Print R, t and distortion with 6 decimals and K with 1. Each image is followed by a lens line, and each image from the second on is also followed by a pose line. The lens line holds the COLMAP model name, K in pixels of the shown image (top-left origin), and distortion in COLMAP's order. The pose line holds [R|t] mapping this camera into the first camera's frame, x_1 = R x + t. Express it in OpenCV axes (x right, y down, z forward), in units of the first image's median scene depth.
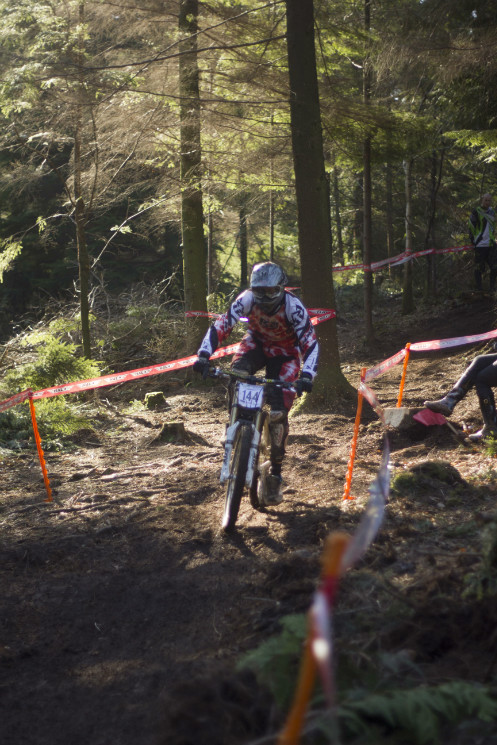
lens RADIAL K [[1749.0, 0, 248.5], [0, 1749.0, 372.5], [0, 0, 1]] dist [-0.100342, 0.058013]
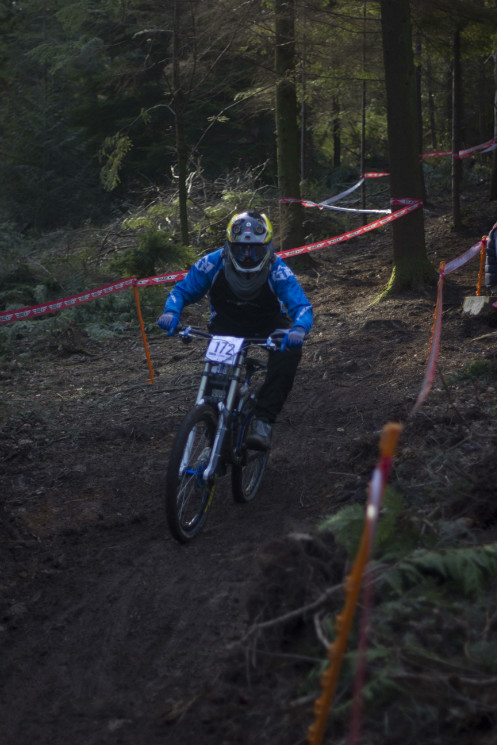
lens RADIAL K [[1746.8, 0, 248.5], [0, 1746.8, 372.5], [0, 0, 1]] dist [-0.100931, 0.143346]
pose [[0.998552, 0.008693, -0.053087, 0.002214], [-0.004883, 0.997430, 0.071476, -0.007220], [0.053572, -0.071113, 0.996029, -0.055920]]
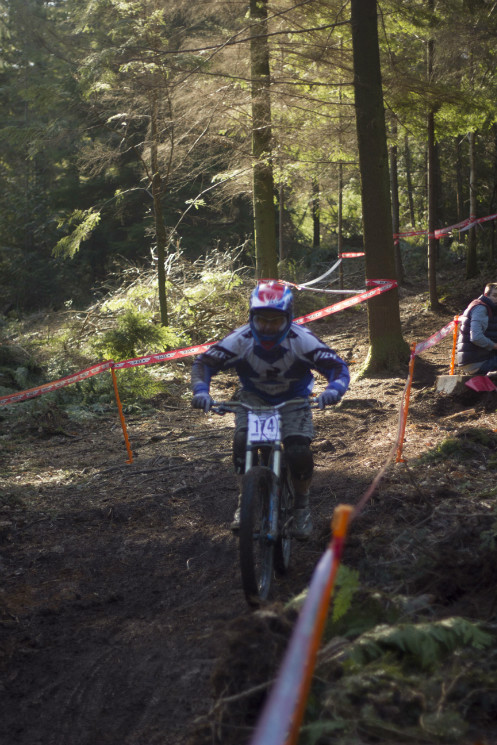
lens RADIAL K [[1746.8, 0, 248.5], [0, 1746.8, 372.5], [0, 0, 1]] dist [-0.100931, 0.143346]
pose [[0.999017, -0.002925, -0.044231, 0.006662], [0.004123, 0.999626, 0.027031, -0.009341], [0.044135, -0.027187, 0.998656, -0.069366]]
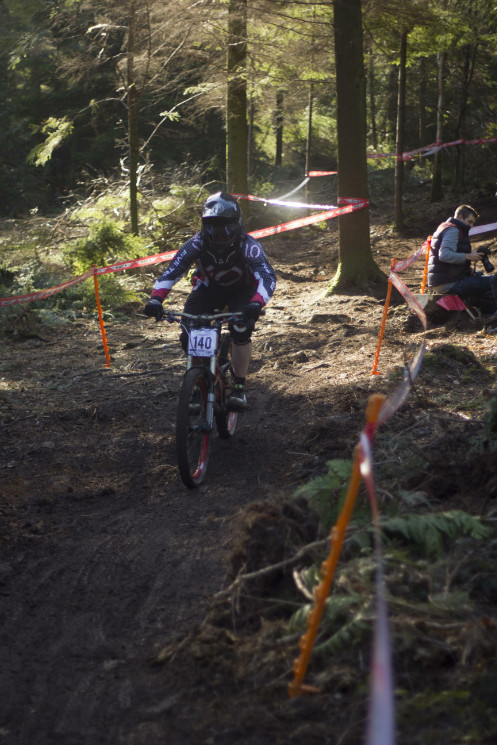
lens RADIAL K [[1746.8, 0, 248.5], [0, 1746.8, 372.5], [0, 0, 1]] dist [-0.100931, 0.143346]
pose [[0.999275, 0.035892, -0.012680, -0.007501], [-0.034871, 0.996705, 0.073230, -0.005983], [0.015267, -0.072734, 0.997234, -0.090296]]
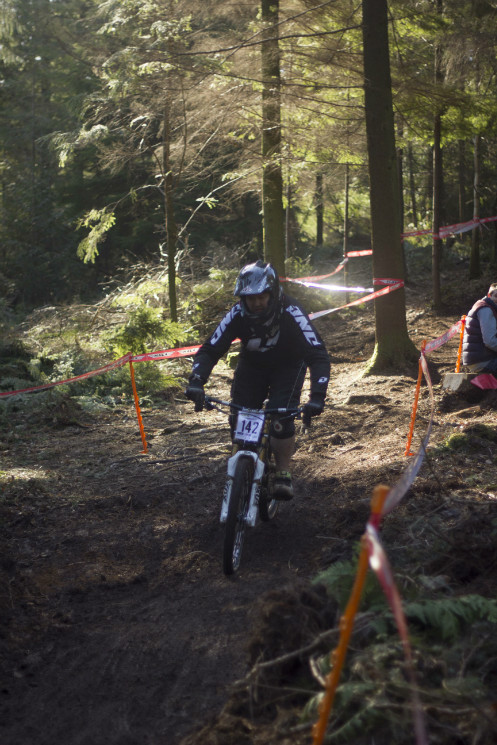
lens RADIAL K [[1746.8, 0, 248.5], [0, 1746.8, 372.5], [0, 0, 1]] dist [-0.100931, 0.143346]
pose [[0.999029, 0.012526, -0.042244, -0.000227], [-0.011317, 0.999523, 0.028740, -0.008840], [0.042583, -0.028234, 0.998694, -0.095636]]
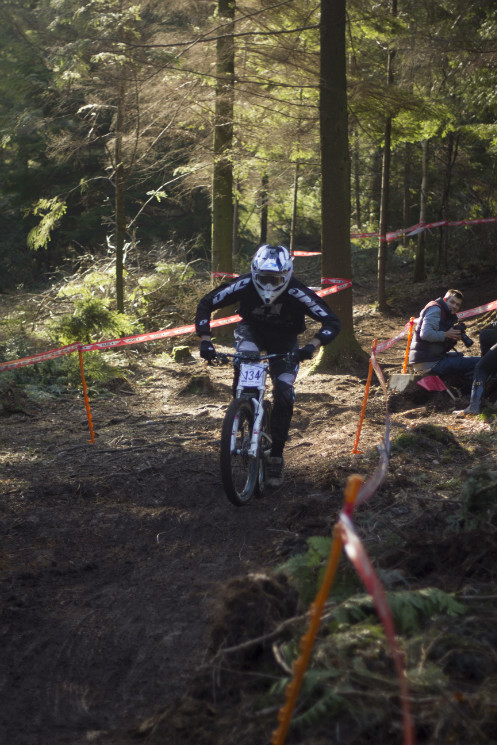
lens RADIAL K [[1746.8, 0, 248.5], [0, 1746.8, 372.5], [0, 0, 1]] dist [-0.100931, 0.143346]
pose [[0.998857, 0.047573, -0.004731, -0.007494], [-0.047415, 0.998446, 0.029292, -0.007393], [0.006117, -0.029034, 0.999560, -0.101016]]
